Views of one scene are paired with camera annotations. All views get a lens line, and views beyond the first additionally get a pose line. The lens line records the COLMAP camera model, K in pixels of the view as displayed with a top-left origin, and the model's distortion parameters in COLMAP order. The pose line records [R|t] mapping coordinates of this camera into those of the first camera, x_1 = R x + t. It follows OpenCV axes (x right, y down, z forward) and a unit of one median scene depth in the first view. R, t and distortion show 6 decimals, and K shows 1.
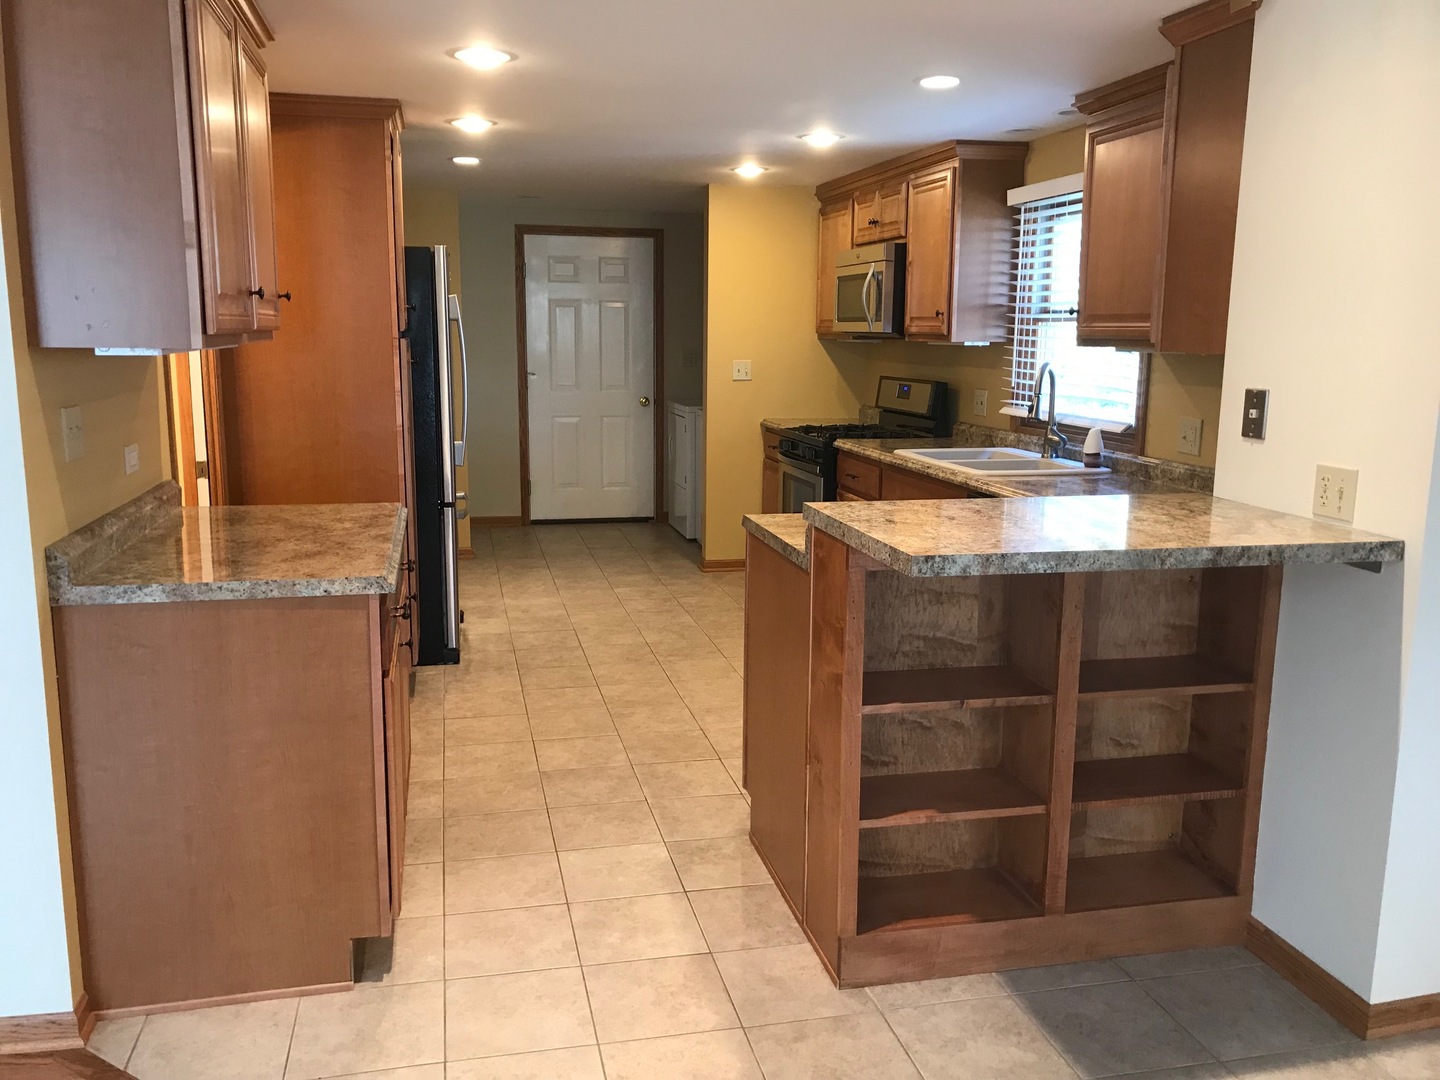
lens RADIAL K [[1180.8, 0, 716.2], [0, 1180.8, 540.5], [0, 0, 1]] dist [0.023086, -0.022196]
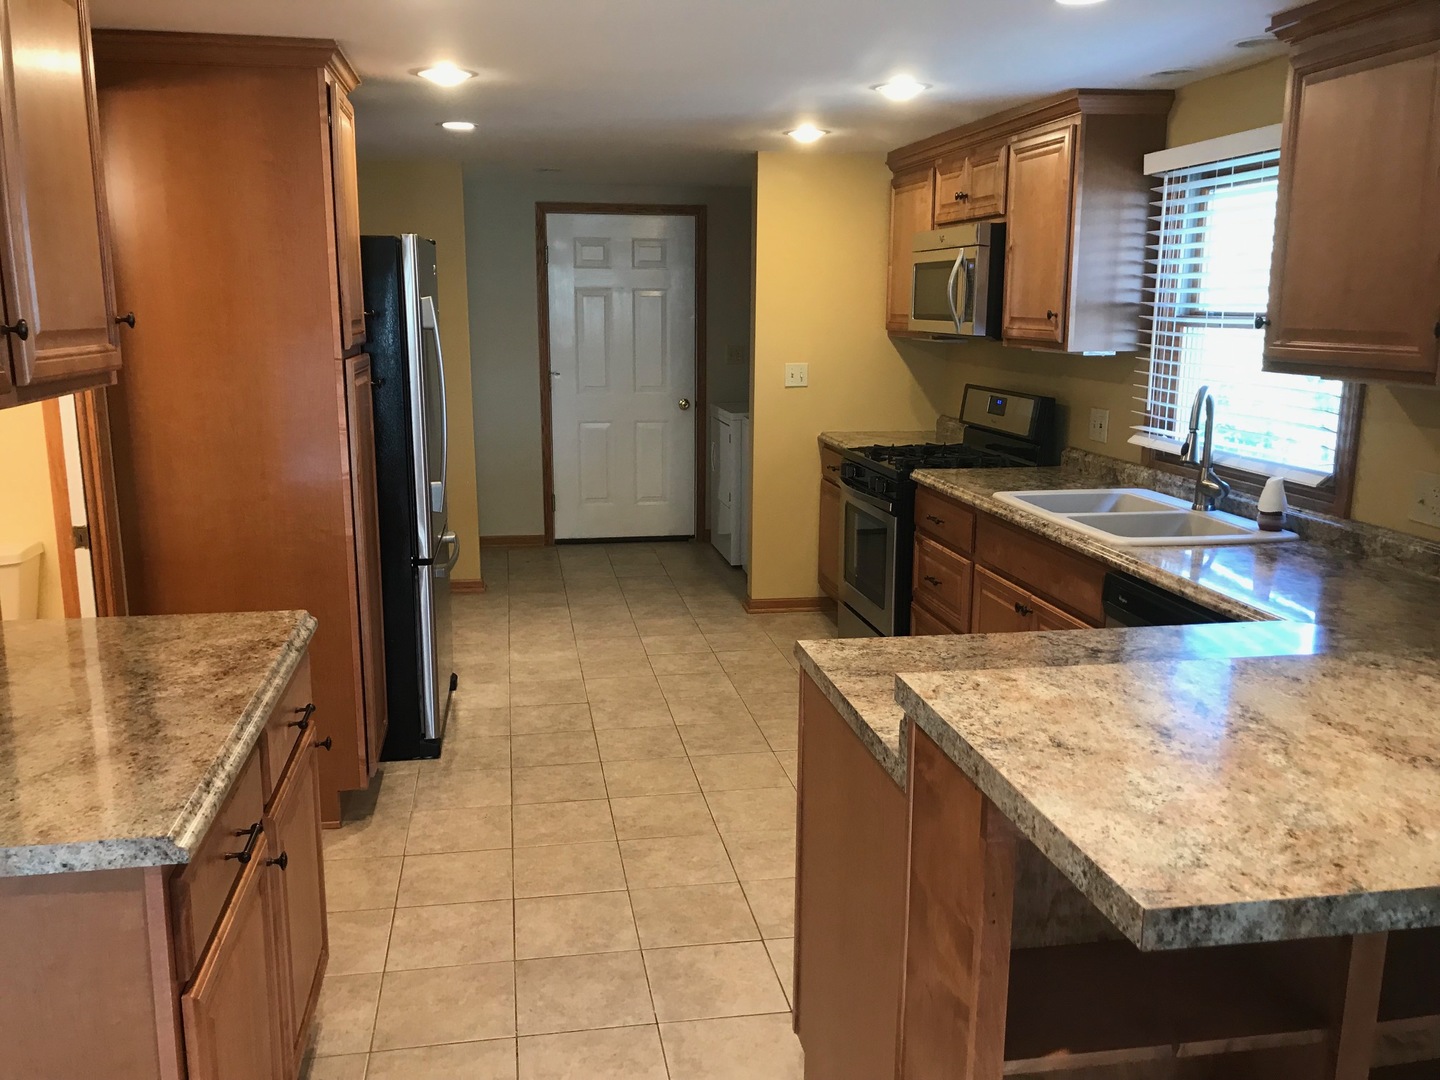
lens RADIAL K [[1180.8, 0, 710.3], [0, 1180.8, 537.9], [0, 0, 1]] dist [0.023086, -0.022196]
pose [[0.998710, 0.005107, -0.050521, 0.005357], [-0.004063, 0.999777, 0.020739, -0.063598], [0.050615, -0.020507, 0.998508, 0.219137]]
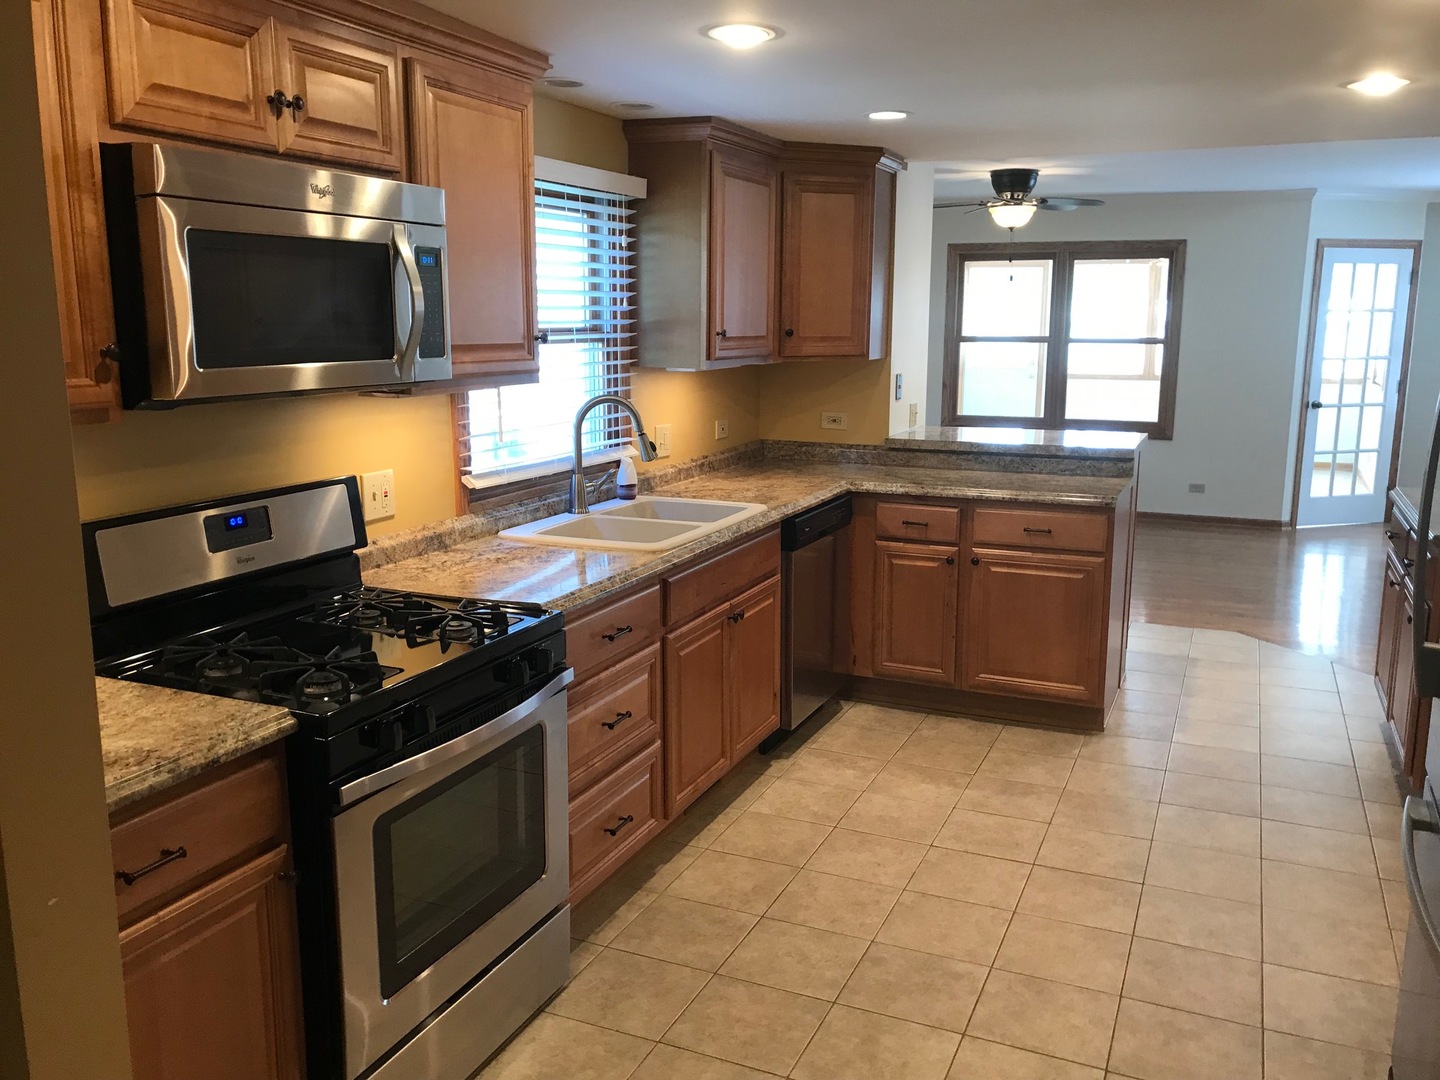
lens RADIAL K [[1180.8, 0, 730.7], [0, 1180.8, 534.9], [0, 0, 1]] dist [0.023086, -0.022196]
pose [[-0.805808, -0.121508, 0.579577, -0.259605], [0.093326, 0.940434, 0.326916, -0.296400], [-0.584777, 0.317521, -0.746469, 1.481555]]
